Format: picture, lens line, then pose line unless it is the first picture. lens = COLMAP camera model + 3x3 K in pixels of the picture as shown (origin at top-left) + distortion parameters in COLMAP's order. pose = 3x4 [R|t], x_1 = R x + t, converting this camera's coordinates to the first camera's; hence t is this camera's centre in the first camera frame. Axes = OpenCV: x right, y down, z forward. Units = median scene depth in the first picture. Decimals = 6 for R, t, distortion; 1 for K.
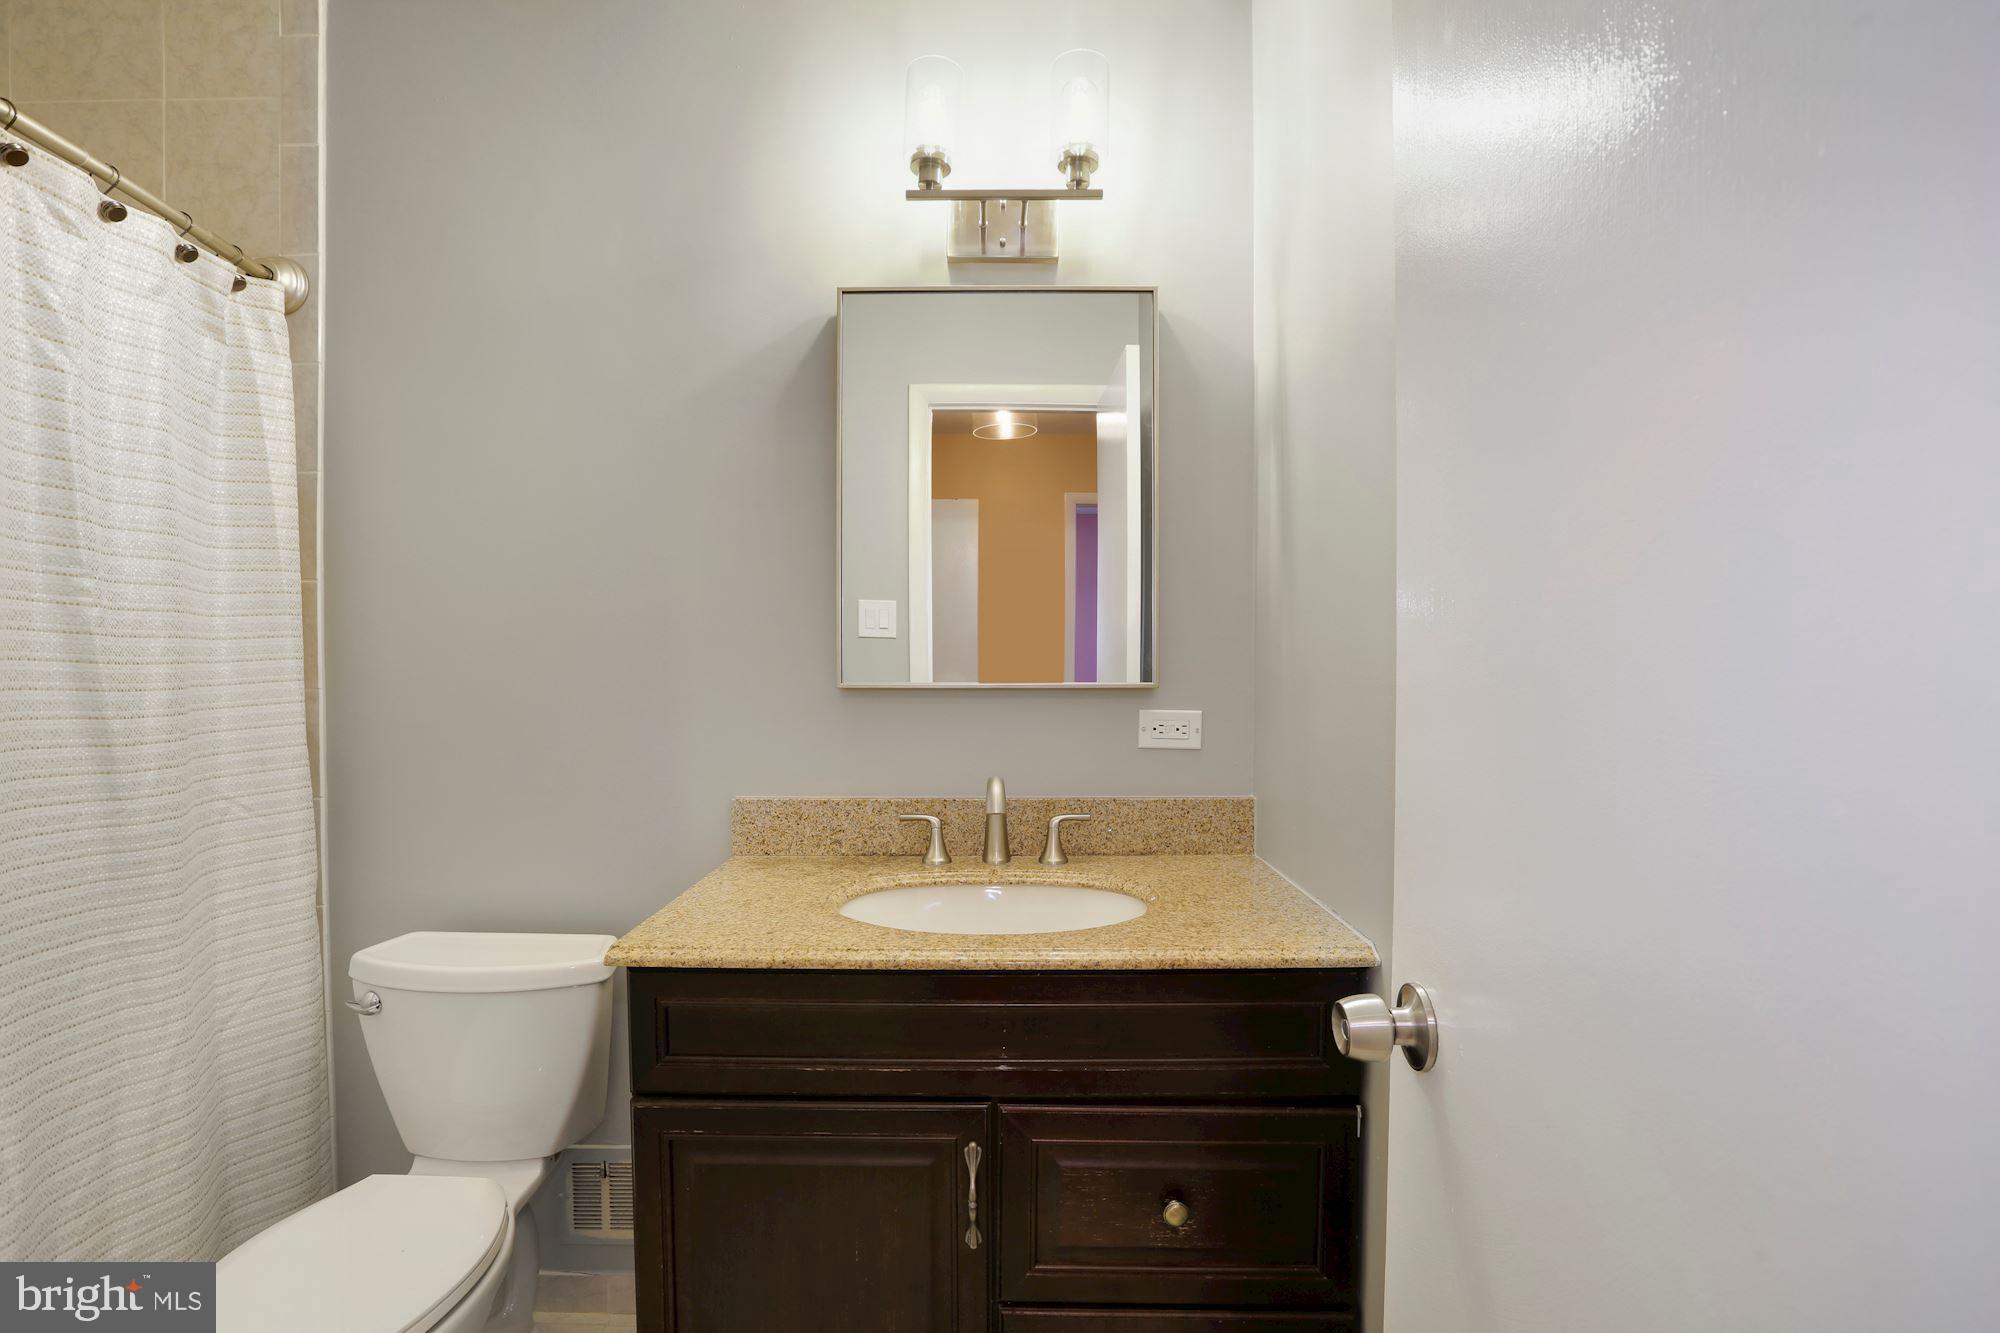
lens RADIAL K [[934.0, 0, 1000.0], [0, 934.0, 666.5], [0, 0, 1]] dist [0.000374, 0.017416]
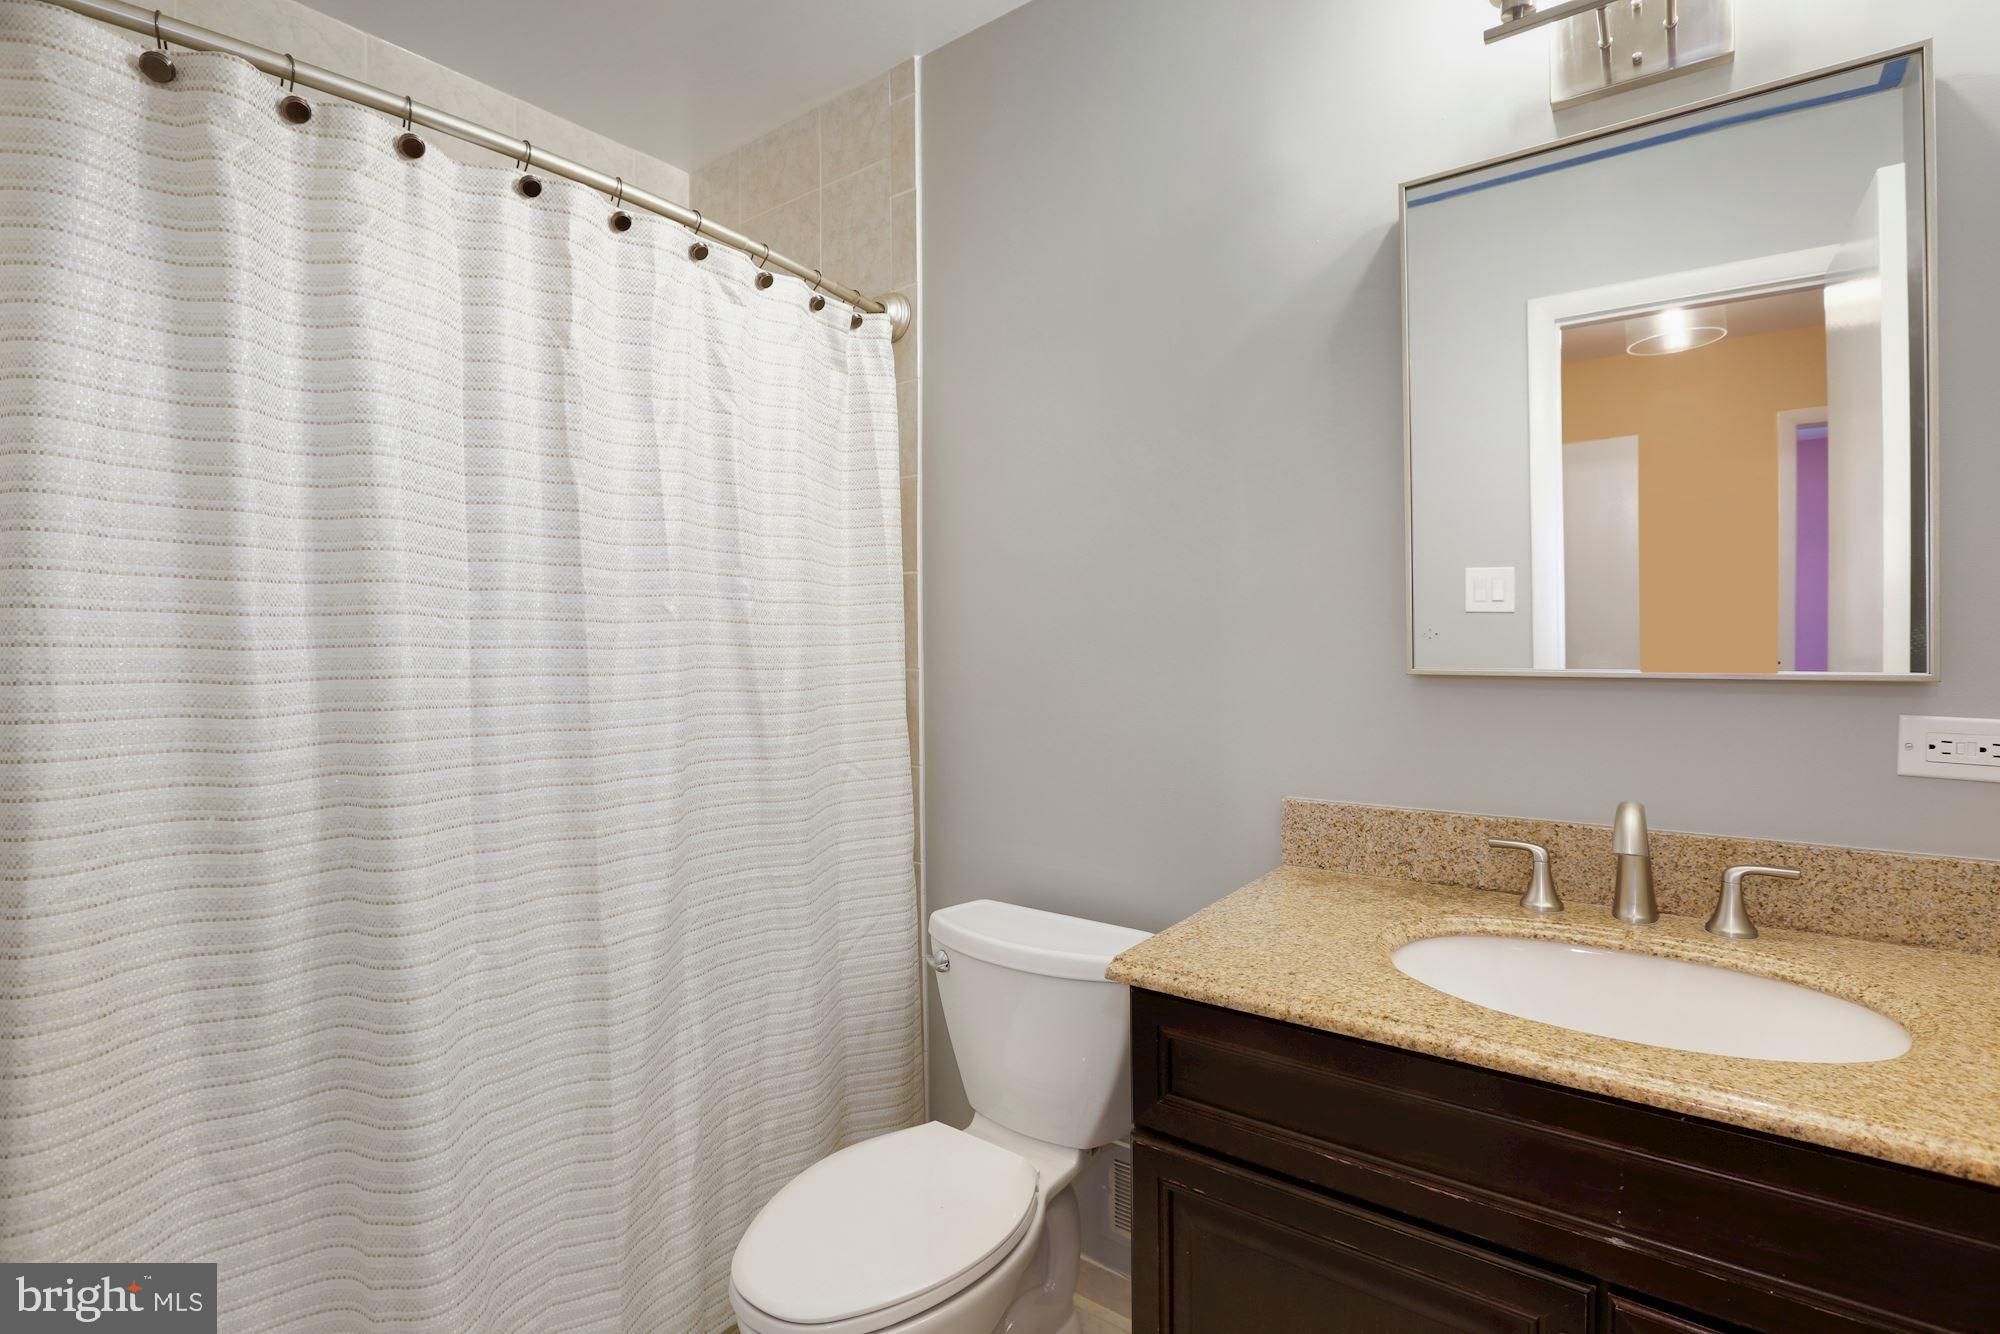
lens RADIAL K [[968.1, 0, 999.7], [0, 968.1, 644.6], [0, 0, 1]] dist [-0.046467, 0.020290]
pose [[0.811753, -0.004120, -0.583986, 0.031434], [0.003039, 0.999991, -0.002829, -0.001360], [0.583993, 0.000522, 0.811759, 0.140250]]
